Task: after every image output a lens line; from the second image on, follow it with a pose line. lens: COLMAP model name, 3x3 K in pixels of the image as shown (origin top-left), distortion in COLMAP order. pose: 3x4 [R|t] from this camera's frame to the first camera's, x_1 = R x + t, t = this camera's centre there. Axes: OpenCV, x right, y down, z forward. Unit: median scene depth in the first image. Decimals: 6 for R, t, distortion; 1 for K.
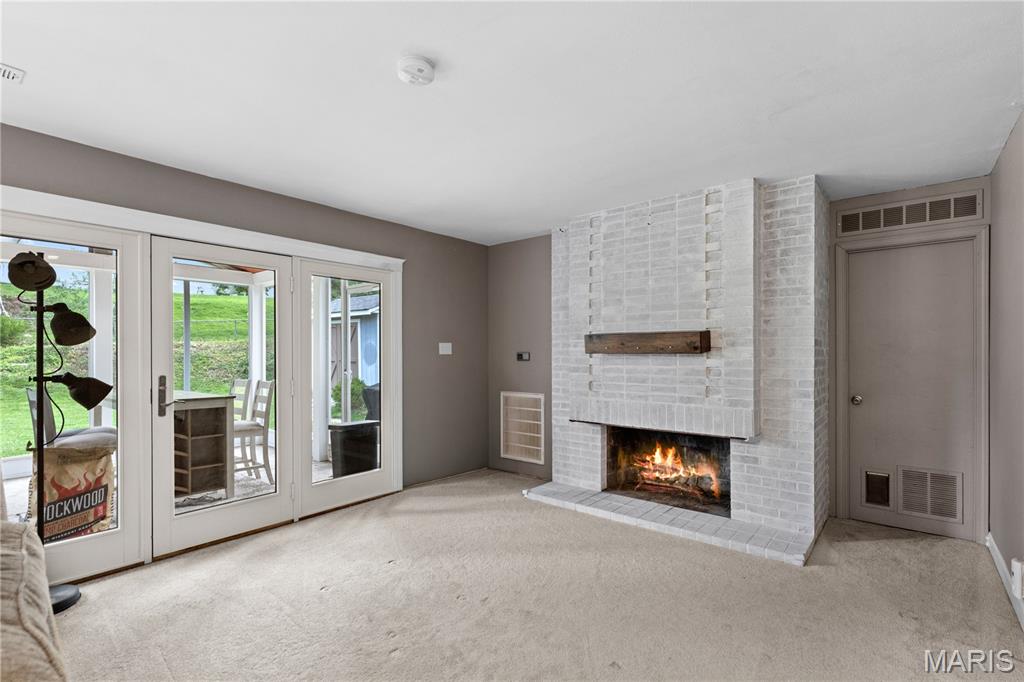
lens RADIAL K [[465.5, 0, 512.0], [0, 465.5, 341.0], [0, 0, 1]] dist [0.000388, -0.000060]
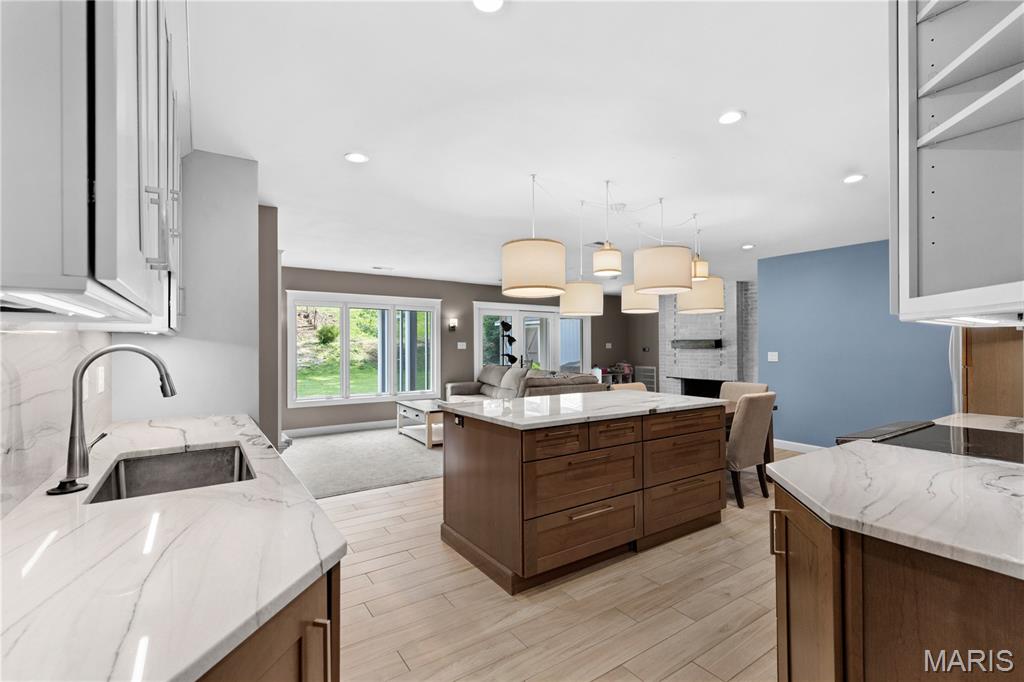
lens RADIAL K [[465.5, 0, 512.0], [0, 465.5, 341.0], [0, 0, 1]] dist [0.000388, -0.000060]
pose [[0.963499, -0.000583, -0.267712, 0.004755], [0.004025, 0.999916, 0.012310, -0.044450], [0.267682, -0.012938, 0.963420, -1.568415]]
